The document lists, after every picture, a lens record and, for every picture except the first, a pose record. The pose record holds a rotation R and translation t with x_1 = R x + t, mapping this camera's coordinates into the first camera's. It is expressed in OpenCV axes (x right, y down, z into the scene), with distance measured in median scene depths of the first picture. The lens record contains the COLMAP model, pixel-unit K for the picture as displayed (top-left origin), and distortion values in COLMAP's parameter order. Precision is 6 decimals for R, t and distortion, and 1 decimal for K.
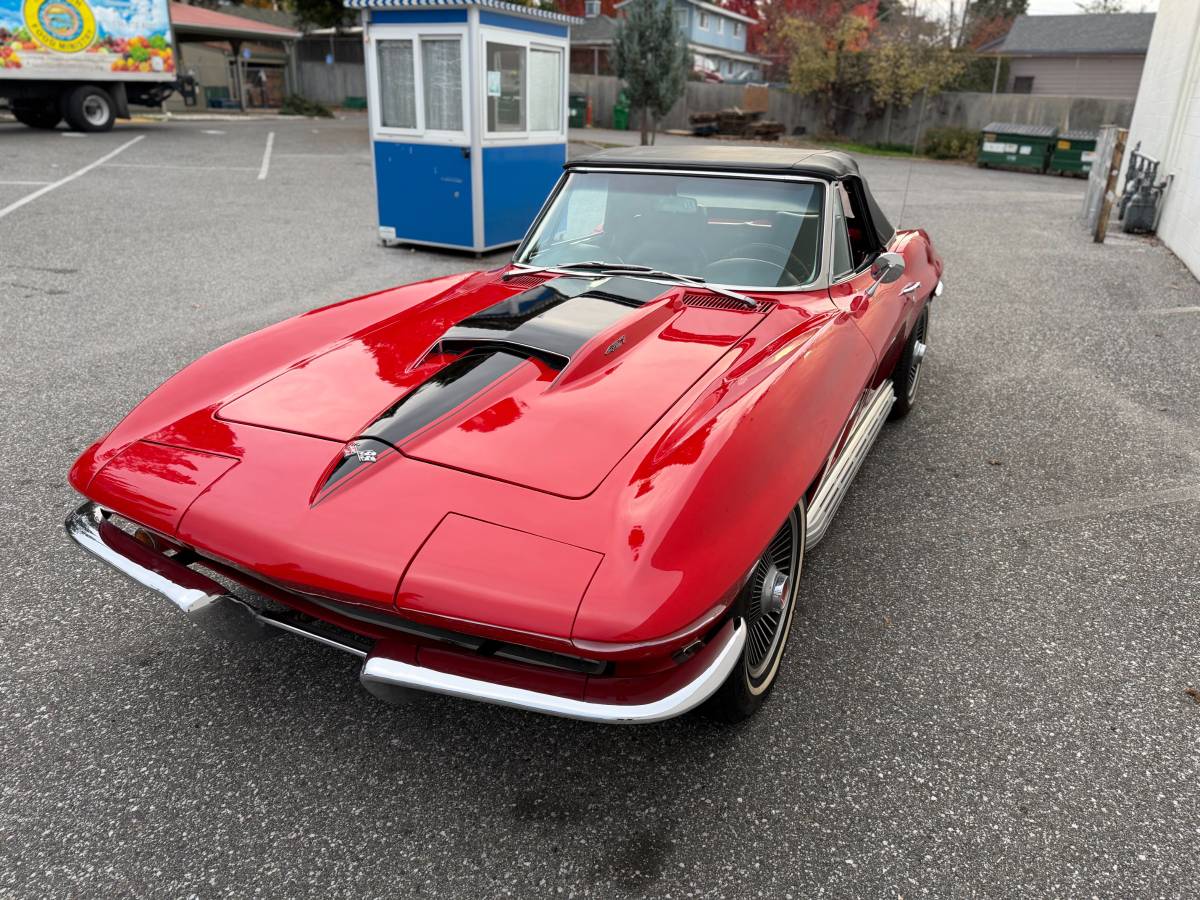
lens RADIAL K [[847.1, 0, 594.2], [0, 847.1, 445.8], [0, 0, 1]] dist [0.016969, -0.021606]
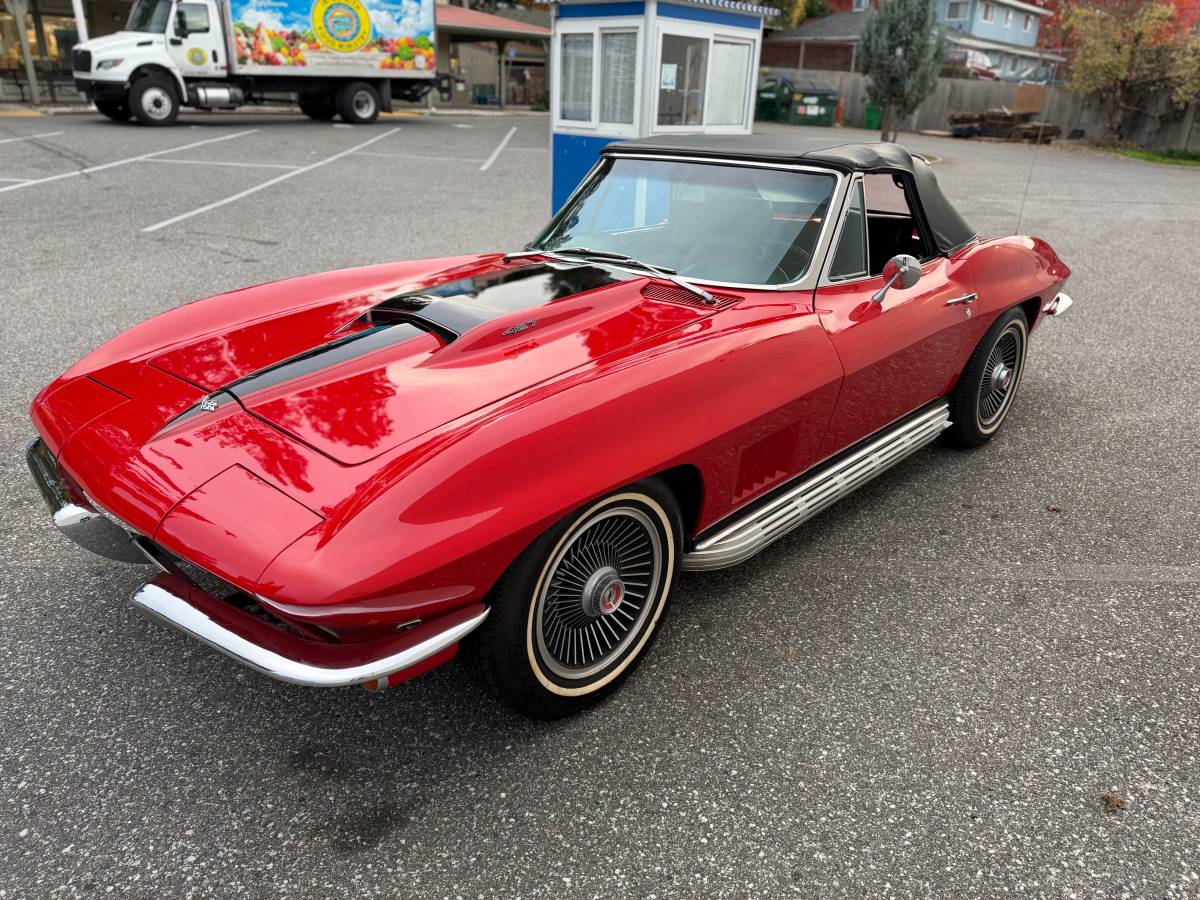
lens RADIAL K [[847.1, 0, 596.0], [0, 847.1, 458.1], [0, 0, 1]] dist [0.016969, -0.021606]
pose [[0.958645, 0.115521, -0.260106, 0.087605], [-0.112130, 0.993302, 0.027888, -0.001096], [0.261586, 0.002431, 0.965177, 0.015960]]
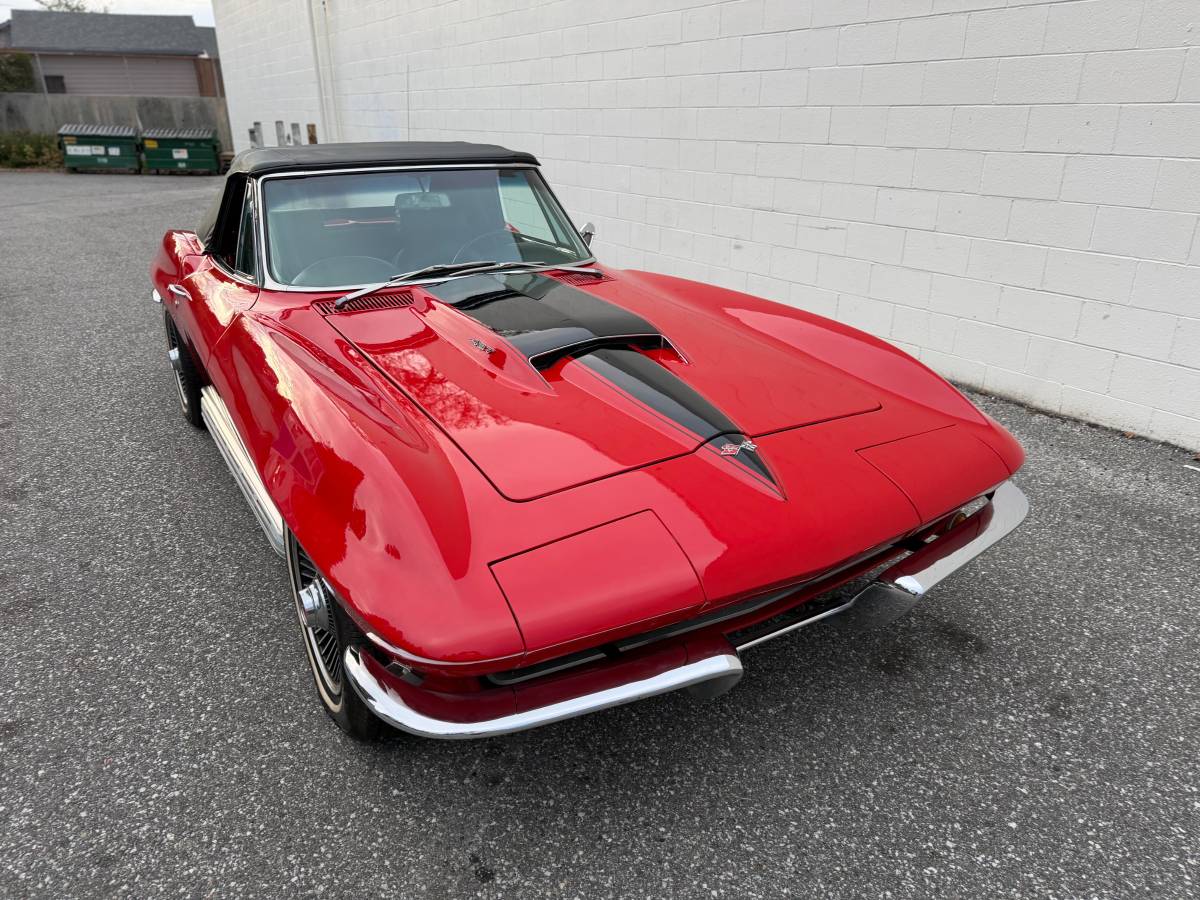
lens RADIAL K [[847.1, 0, 591.8], [0, 847.1, 461.5], [0, 0, 1]] dist [0.016969, -0.021606]
pose [[0.522982, -0.341483, 0.780947, -0.207889], [0.329575, 0.925987, 0.184196, -0.038976], [-0.786047, 0.161050, 0.596819, 0.099492]]
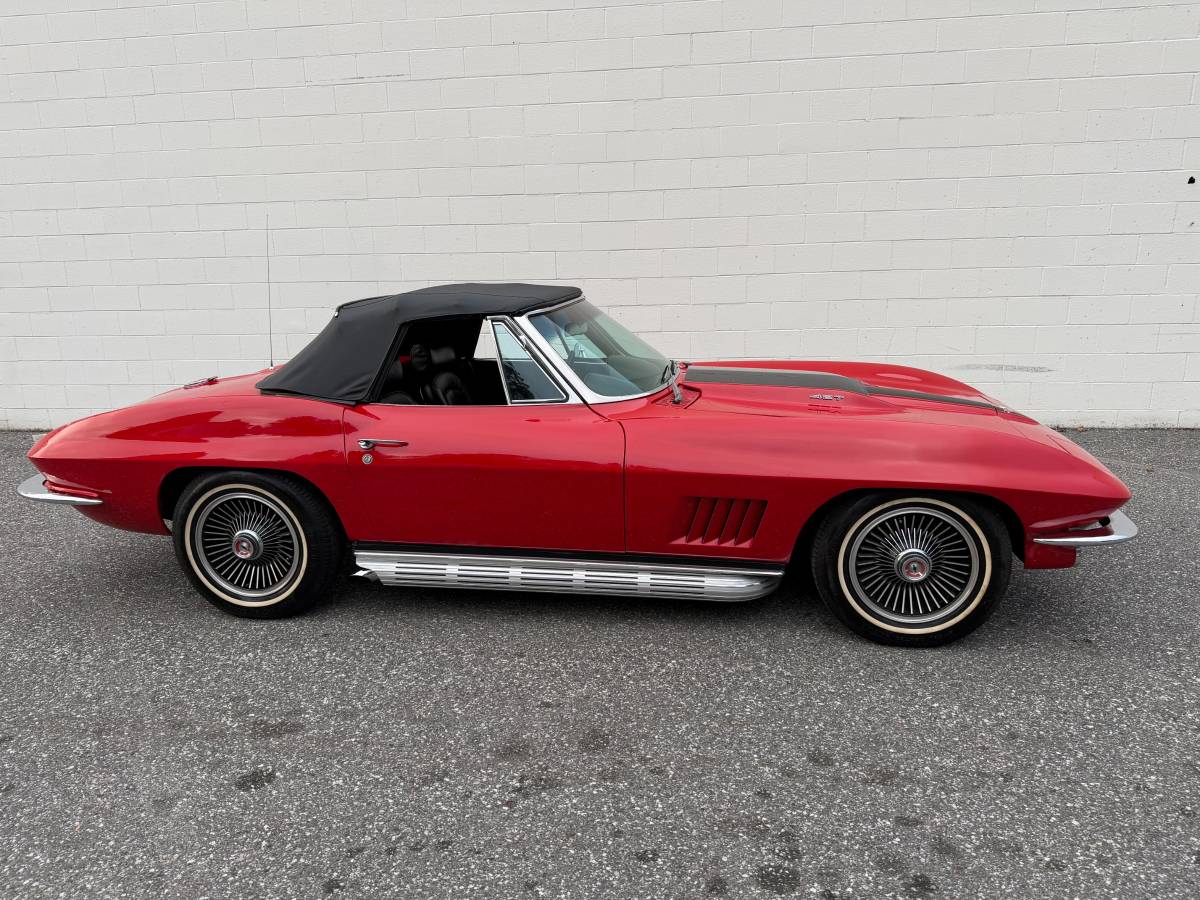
lens RADIAL K [[847.1, 0, 603.3], [0, 847.1, 453.6], [0, 0, 1]] dist [0.016969, -0.021606]
pose [[-0.327431, -0.229304, 0.916629, -0.319999], [0.371328, 0.860825, 0.347988, -0.164307], [-0.868852, 0.454312, -0.196714, 0.399619]]
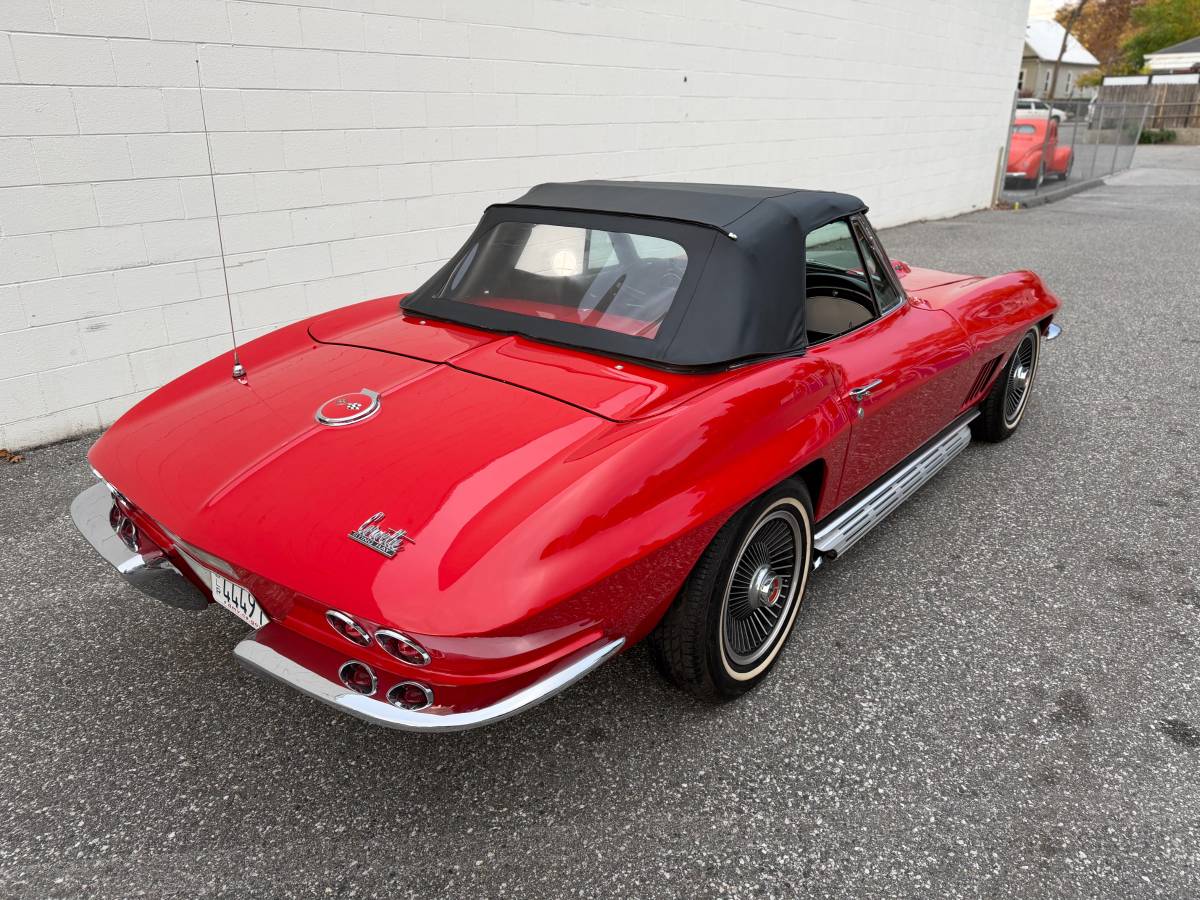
lens RADIAL K [[847.1, 0, 609.4], [0, 847.1, 454.6], [0, 0, 1]] dist [0.016969, -0.021606]
pose [[-0.981392, -0.083993, 0.172668, 0.015133], [0.059601, 0.721580, 0.689761, -0.251070], [-0.182529, 0.687218, -0.703147, 0.606933]]
